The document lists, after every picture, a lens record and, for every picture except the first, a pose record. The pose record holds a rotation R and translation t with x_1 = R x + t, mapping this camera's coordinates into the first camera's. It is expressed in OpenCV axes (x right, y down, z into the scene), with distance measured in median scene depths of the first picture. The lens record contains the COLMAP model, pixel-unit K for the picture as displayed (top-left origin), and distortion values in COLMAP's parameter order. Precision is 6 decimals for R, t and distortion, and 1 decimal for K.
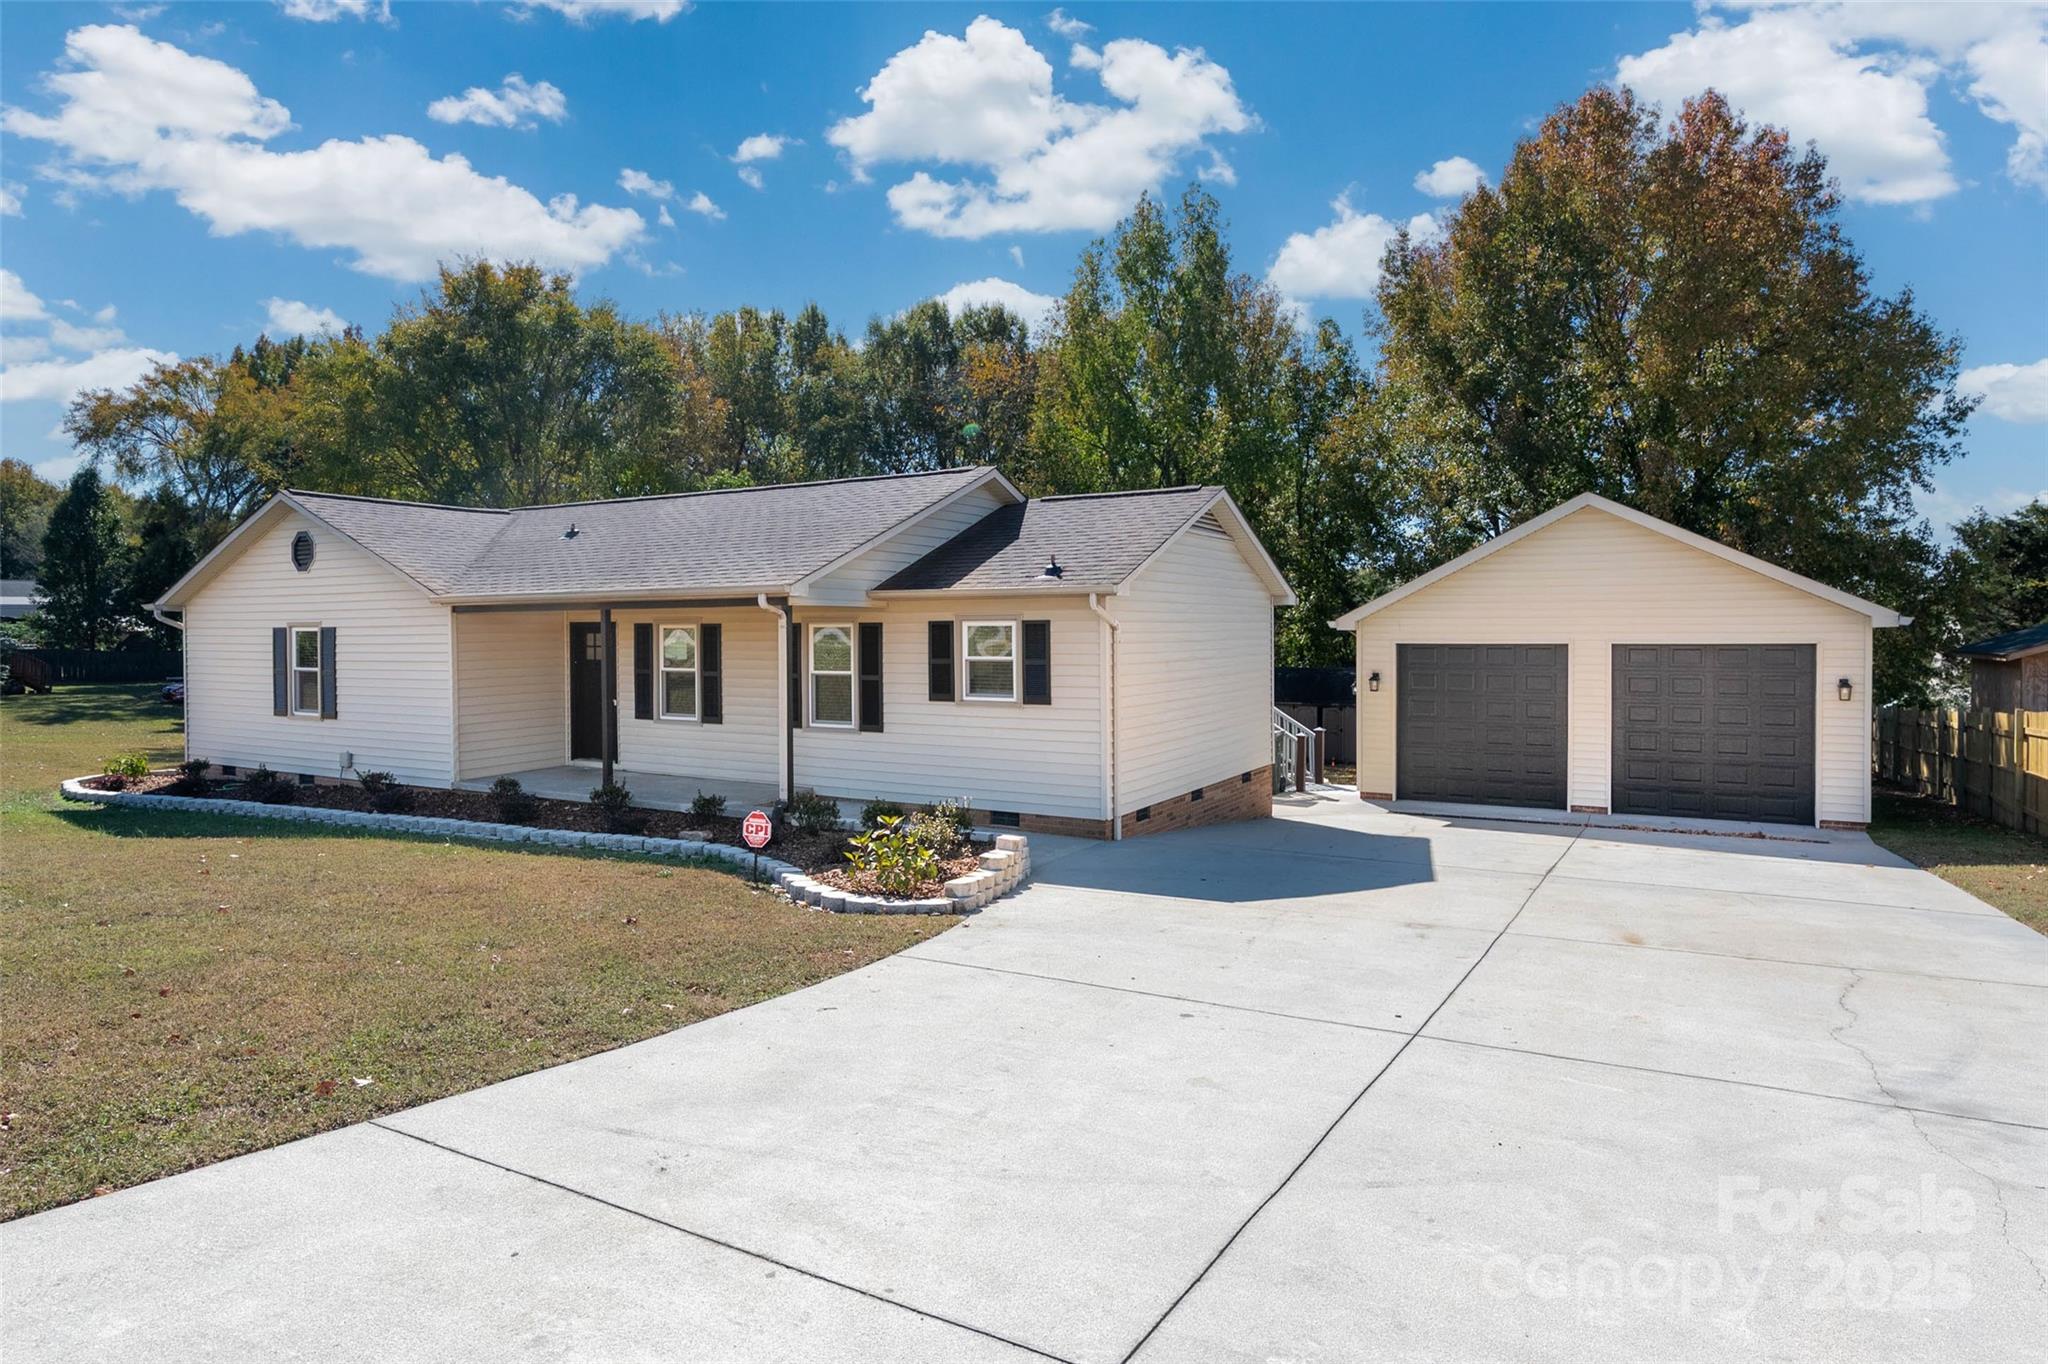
lens RADIAL K [[1107.7, 0, 1024.7], [0, 1107.7, 682.7], [0, 0, 1]] dist [0.003138, 0.000108]
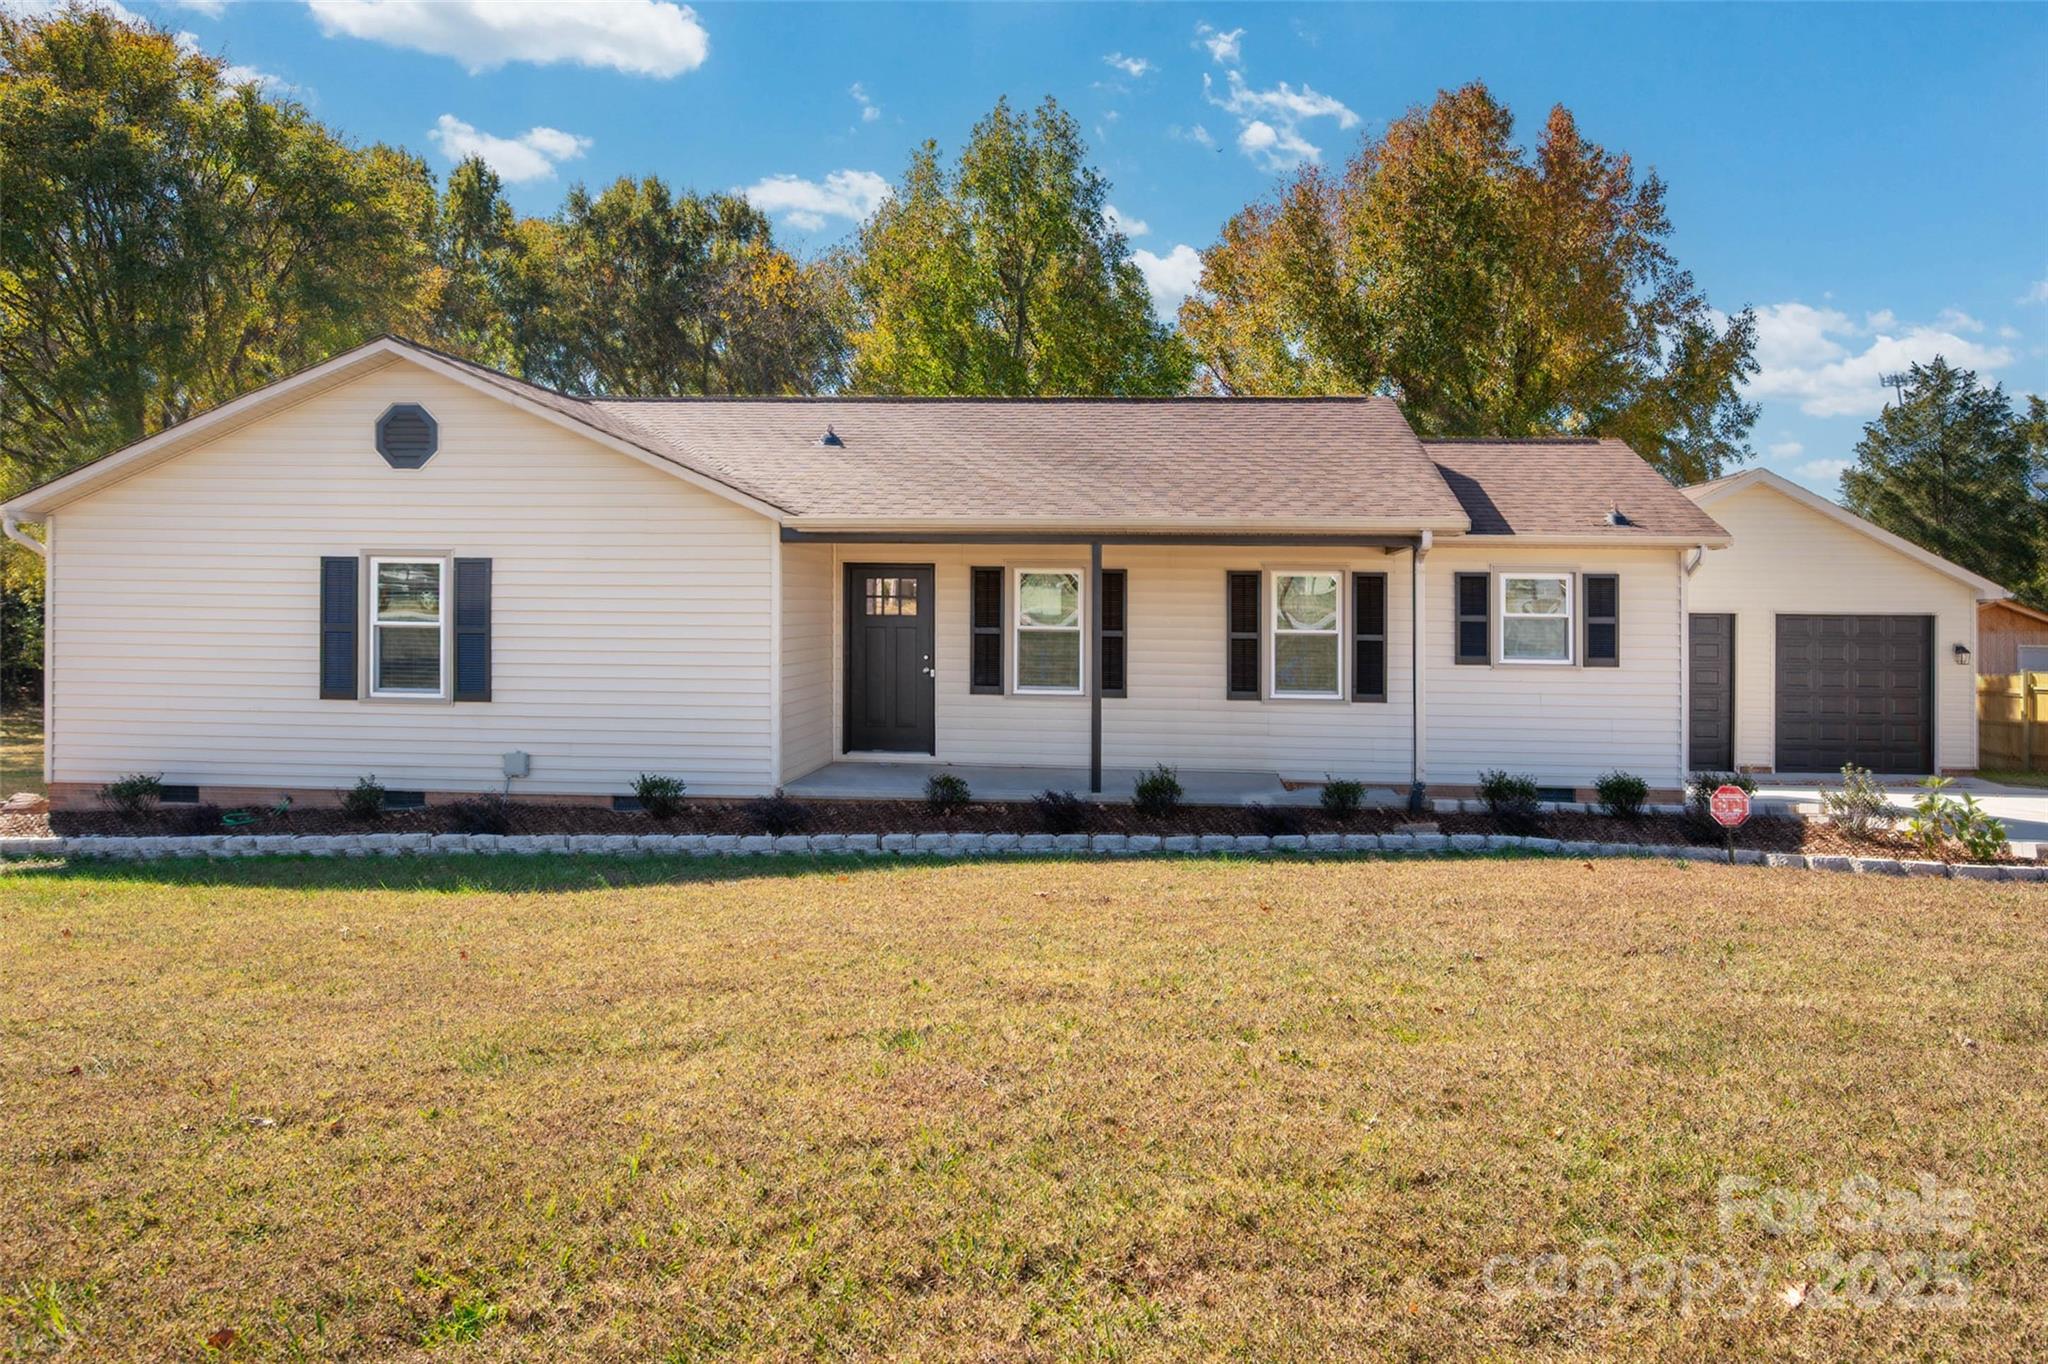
lens RADIAL K [[1264.1, 0, 1023.9], [0, 1264.1, 674.6], [0, 0, 1]] dist [0.008129, 0.001902]
pose [[0.908420, -0.005593, 0.418021, -0.673708], [0.004348, 0.999983, 0.003931, 0.016449], [-0.418036, -0.001753, 0.908429, 0.213267]]
